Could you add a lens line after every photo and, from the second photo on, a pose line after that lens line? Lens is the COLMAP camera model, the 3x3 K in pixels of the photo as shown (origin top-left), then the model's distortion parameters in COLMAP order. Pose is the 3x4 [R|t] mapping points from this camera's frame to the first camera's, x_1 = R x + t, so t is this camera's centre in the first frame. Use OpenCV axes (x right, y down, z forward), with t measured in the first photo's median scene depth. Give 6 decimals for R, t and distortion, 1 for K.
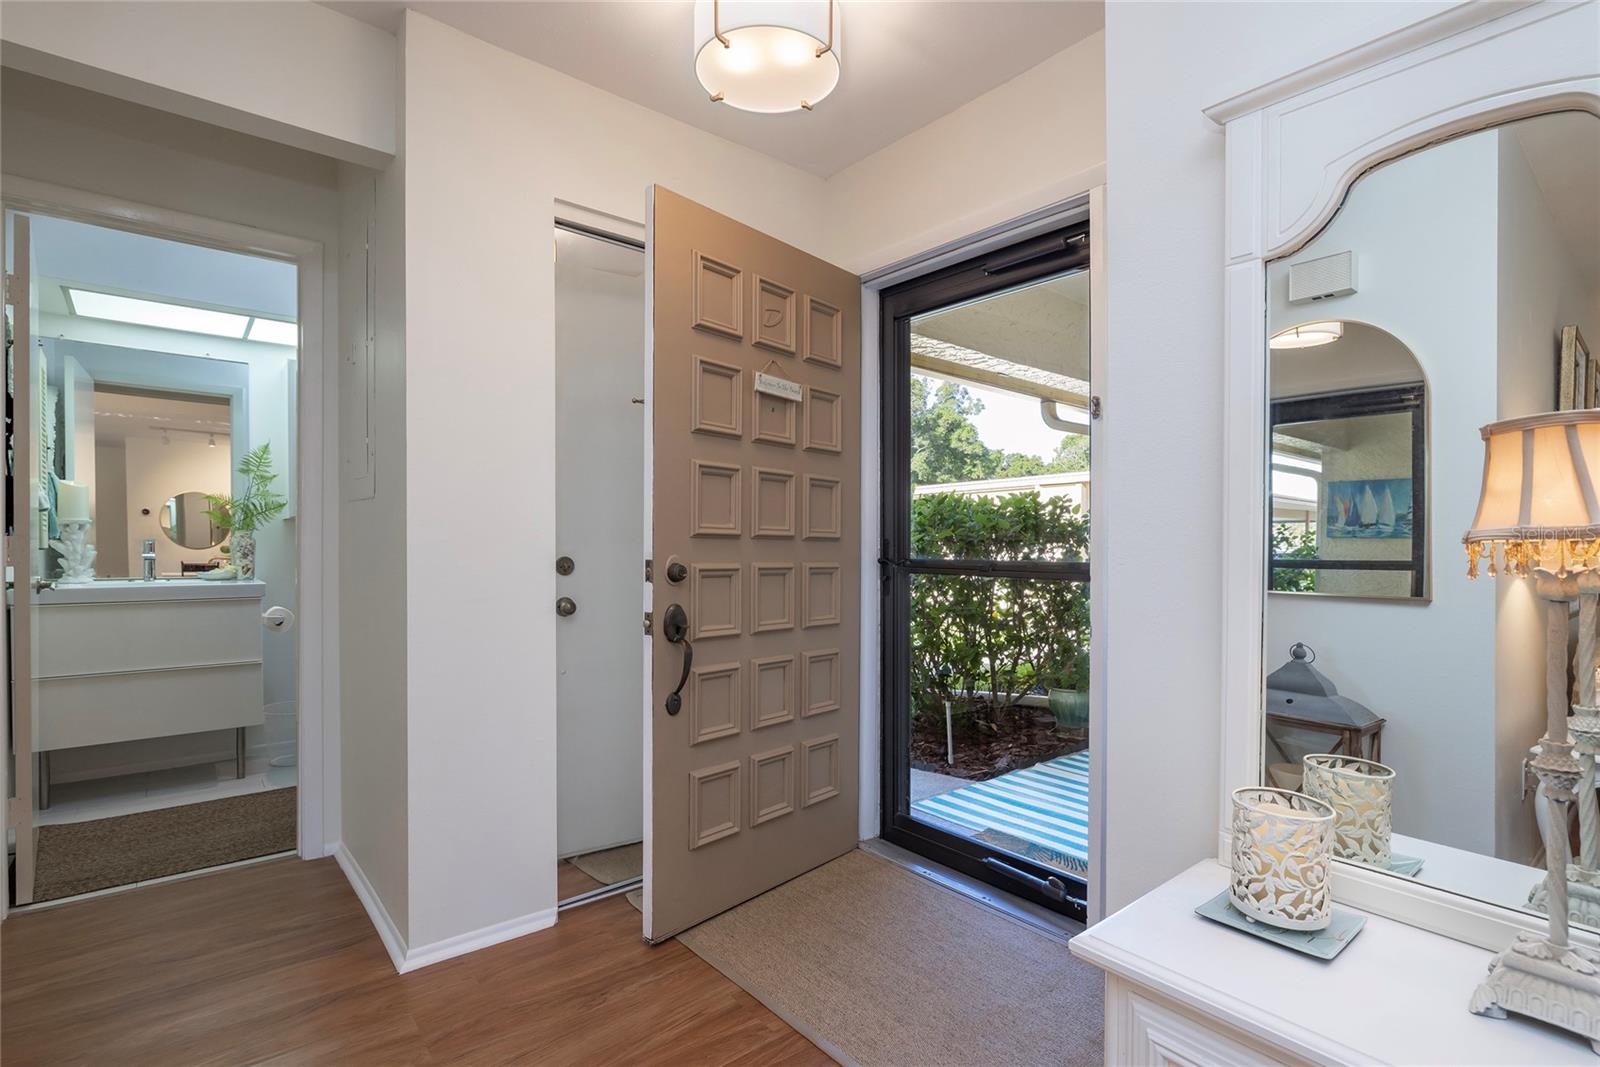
lens RADIAL K [[766.7, 0, 796.6], [0, 766.7, 561.1], [0, 0, 1]] dist [0.001613, 0.000229]
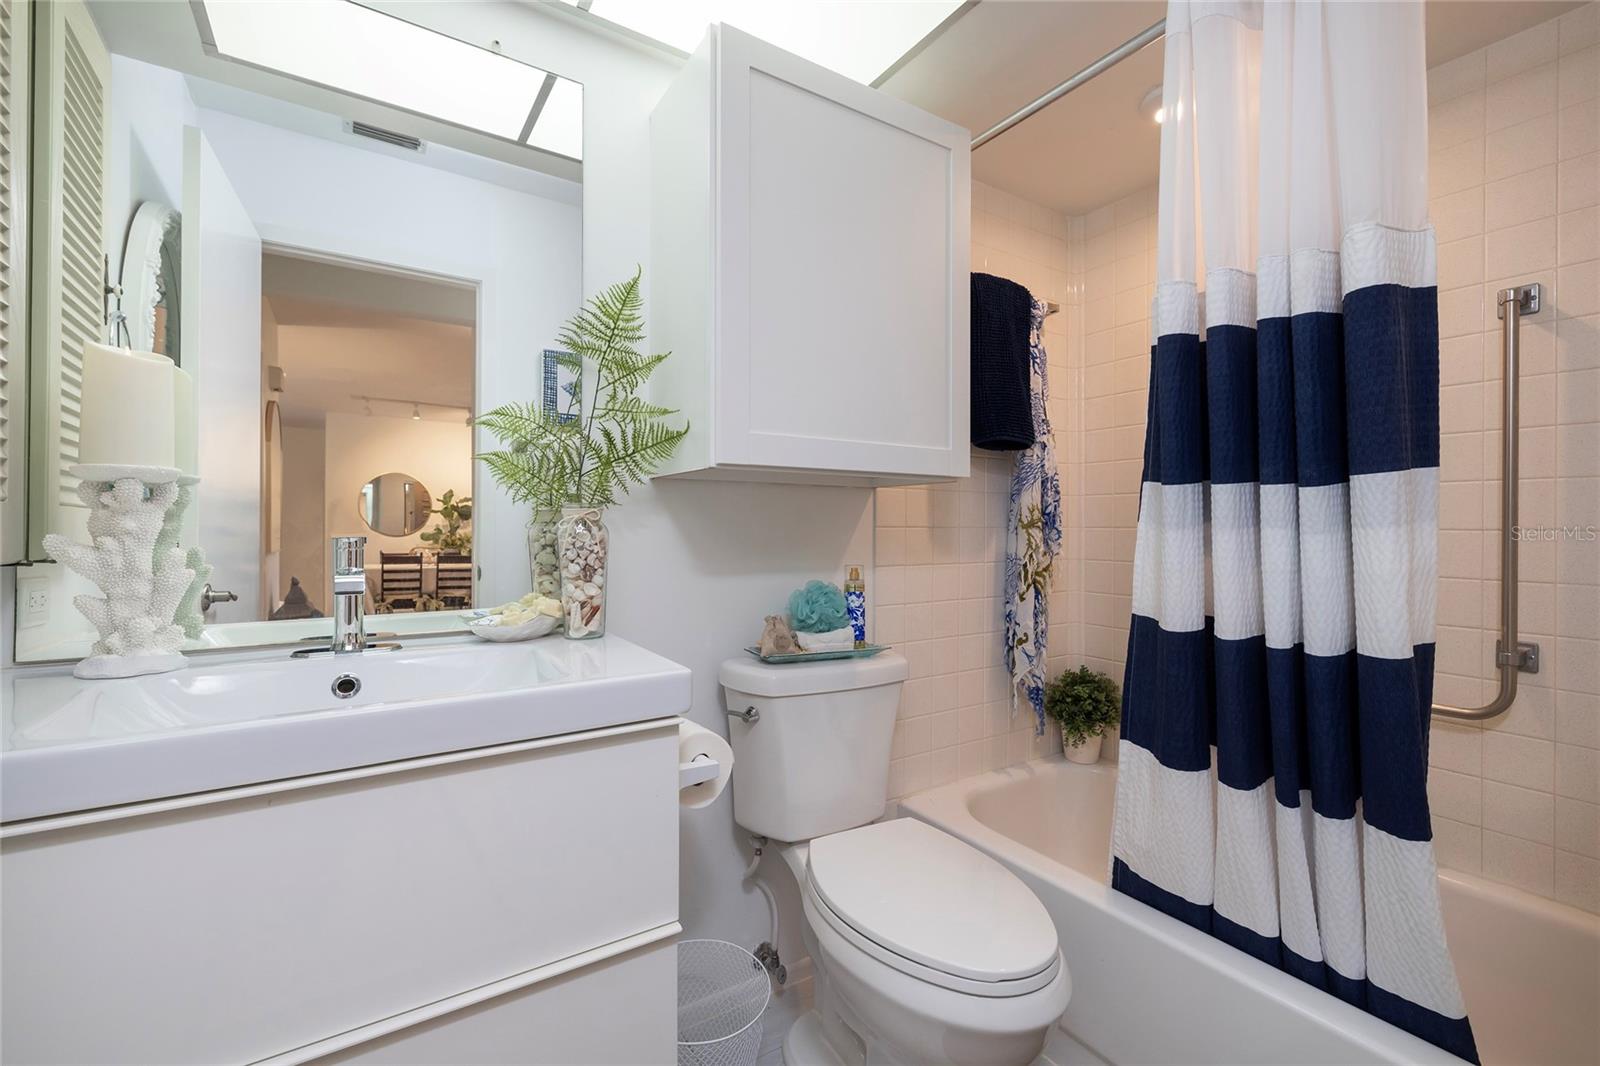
lens RADIAL K [[677.6, 0, 797.2], [0, 677.6, 526.2], [0, 0, 1]] dist [-0.003685, -0.000140]
pose [[0.993466, -0.004012, -0.114059, -0.481948], [0.001309, 0.999717, -0.023764, -0.017903], [0.114122, 0.023460, 0.993190, 0.570894]]
